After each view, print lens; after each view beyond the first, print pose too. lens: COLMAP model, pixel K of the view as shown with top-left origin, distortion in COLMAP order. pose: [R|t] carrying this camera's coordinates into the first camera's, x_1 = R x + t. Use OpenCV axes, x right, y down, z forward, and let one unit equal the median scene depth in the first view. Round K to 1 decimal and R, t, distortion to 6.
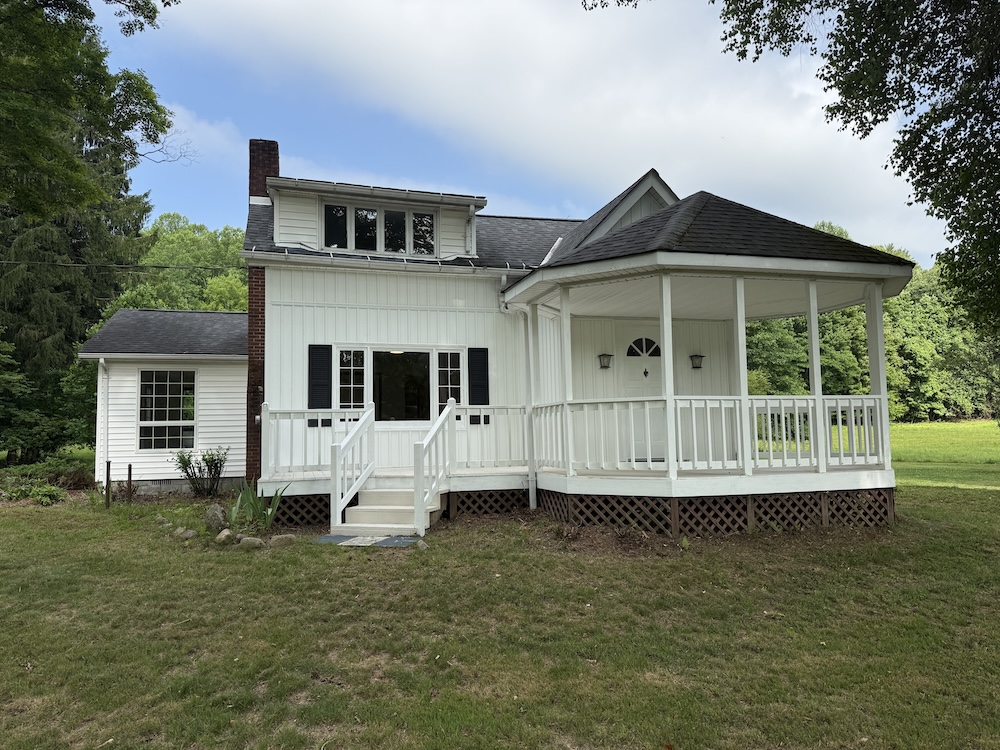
lens RADIAL K [[698.7, 0, 500.0], [0, 698.7, 375.0], [0, 0, 1]] dist [0.083295, -0.126078]
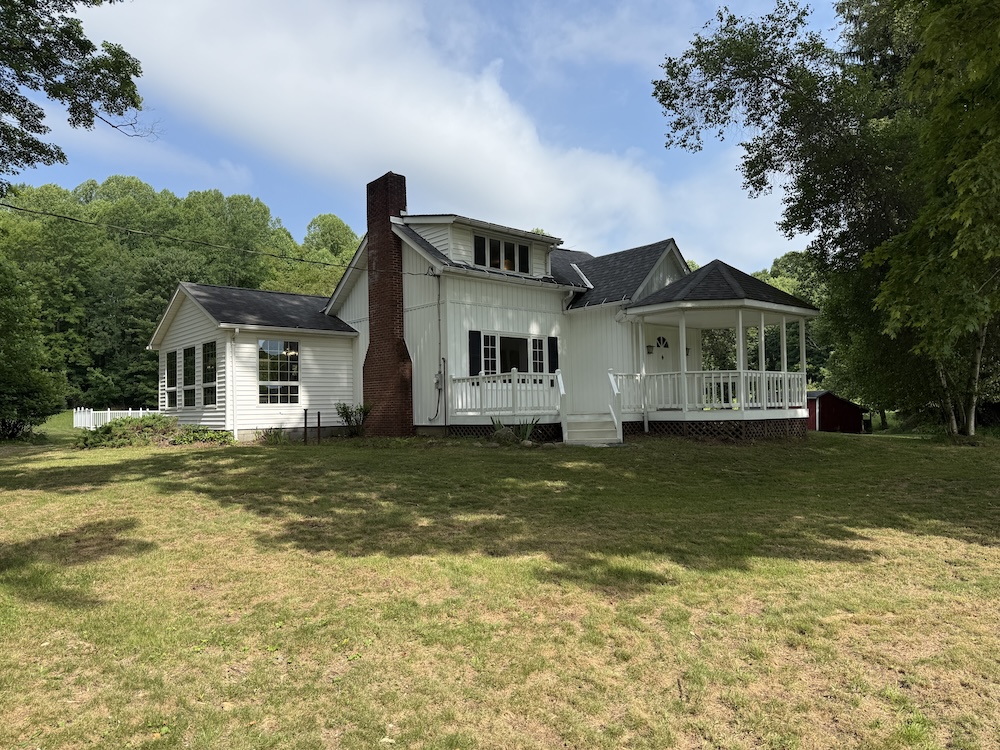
lens RADIAL K [[698.7, 0, 500.0], [0, 698.7, 375.0], [0, 0, 1]] dist [0.083295, -0.126078]
pose [[0.913649, 0.025173, 0.405724, -0.827963], [-0.036689, 0.999114, 0.020631, 0.018463], [-0.404845, -0.033735, 0.913763, -0.388193]]
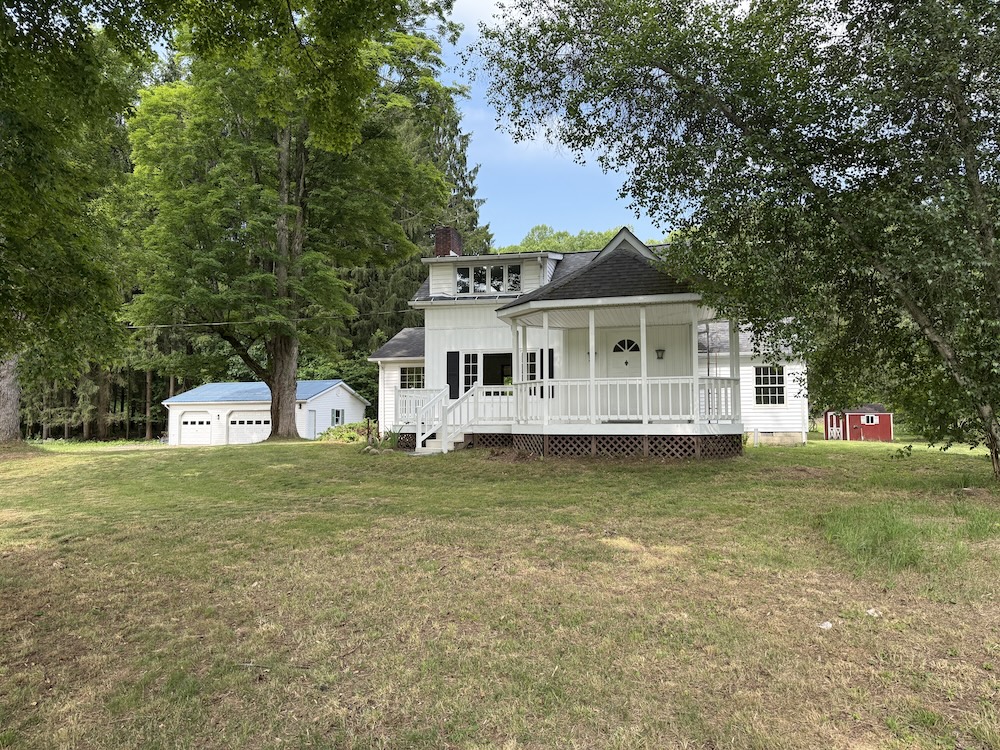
lens RADIAL K [[698.7, 0, 500.0], [0, 698.7, 375.0], [0, 0, 1]] dist [0.083295, -0.126078]
pose [[0.860374, -0.018362, -0.509332, 0.725380], [0.029972, 0.999444, 0.014598, -0.006918], [0.508781, -0.027825, 0.860446, -0.414913]]
